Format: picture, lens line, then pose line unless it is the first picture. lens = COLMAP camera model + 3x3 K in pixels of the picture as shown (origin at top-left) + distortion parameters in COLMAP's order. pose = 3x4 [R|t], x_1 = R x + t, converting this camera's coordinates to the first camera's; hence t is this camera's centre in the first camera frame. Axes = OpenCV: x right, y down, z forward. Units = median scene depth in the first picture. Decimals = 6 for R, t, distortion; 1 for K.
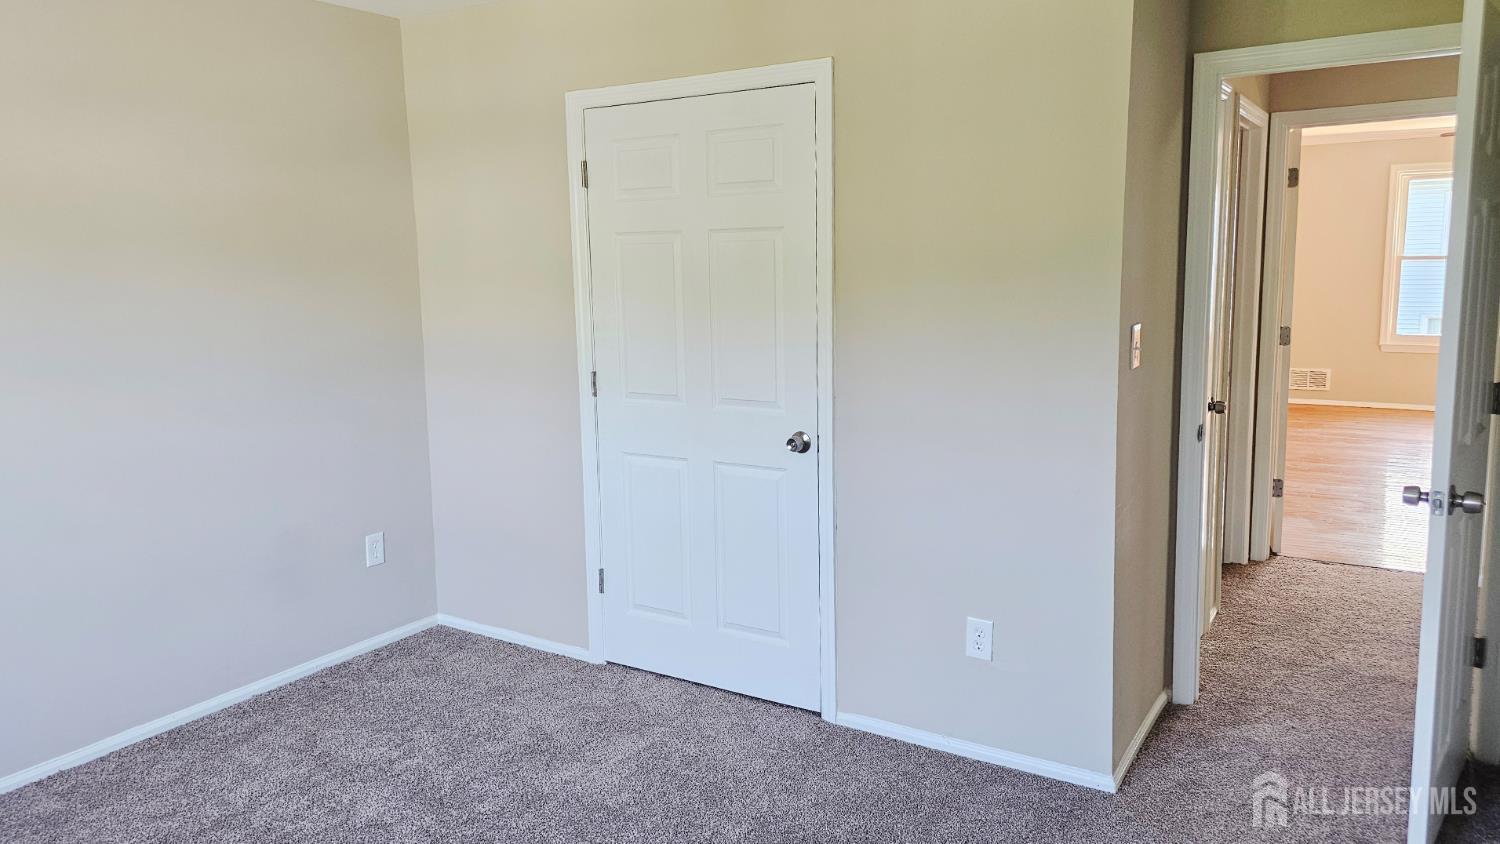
lens RADIAL K [[1029.3, 0, 727.2], [0, 1029.3, 400.9], [0, 0, 1]] dist [0.046816, -0.051862]
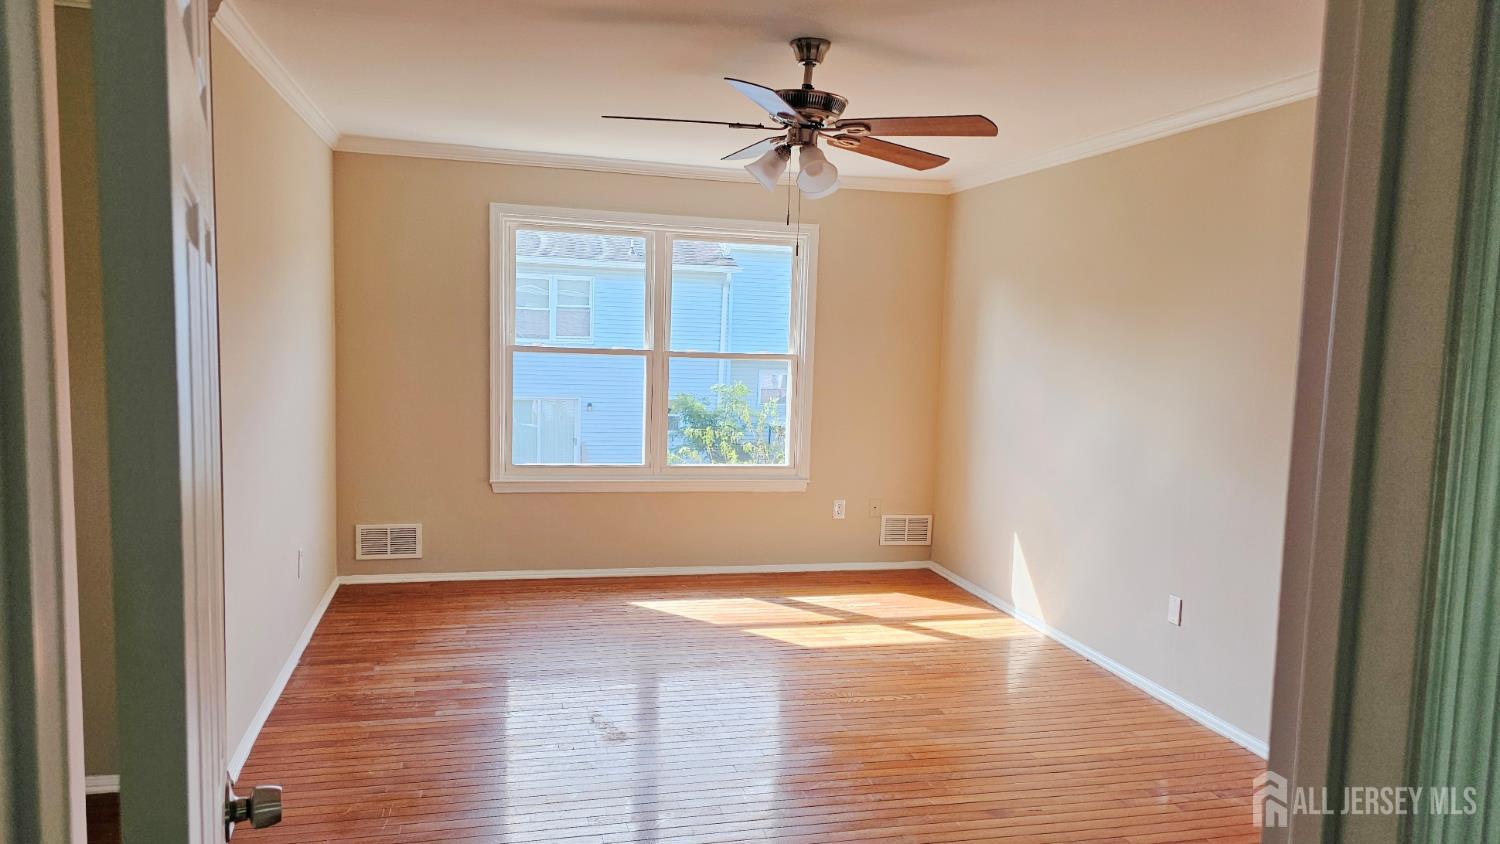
lens RADIAL K [[1029.3, 0, 750.6], [0, 1029.3, 426.7], [0, 0, 1]] dist [0.046816, -0.051862]
pose [[0.670715, -0.031070, 0.741064, 0.836923], [0.054550, 0.998483, -0.007509, -0.235696], [-0.739706, 0.045462, 0.671393, 1.429186]]
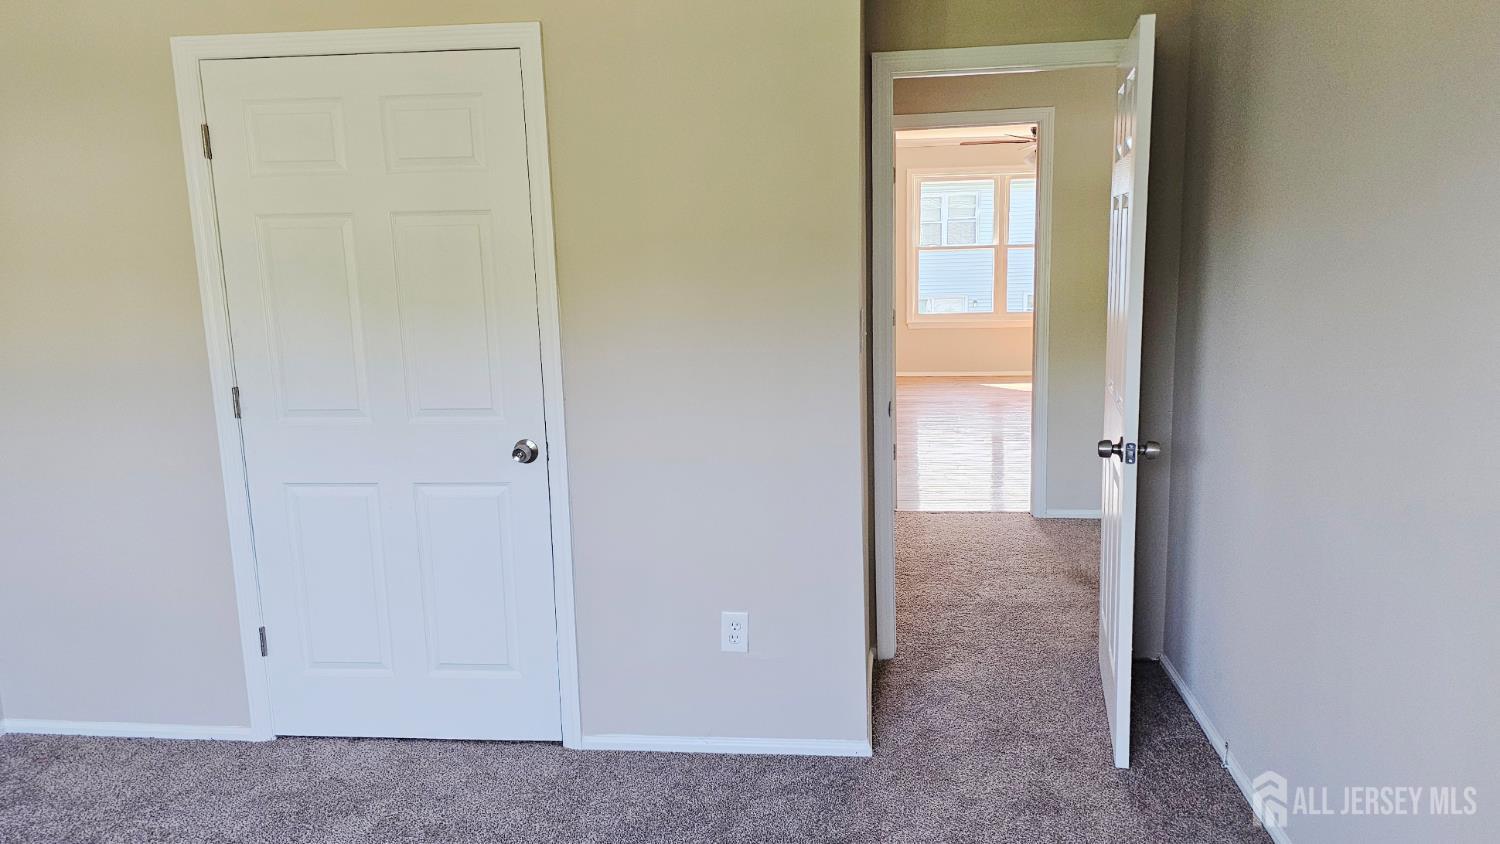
lens RADIAL K [[1029.3, 0, 761.4], [0, 1029.3, 414.1], [0, 0, 1]] dist [0.046816, -0.051862]
pose [[0.893127, -0.075367, 0.443445, -0.137464], [0.066436, 0.997153, 0.035668, -0.010138], [-0.444871, -0.002395, 0.895592, 0.094431]]
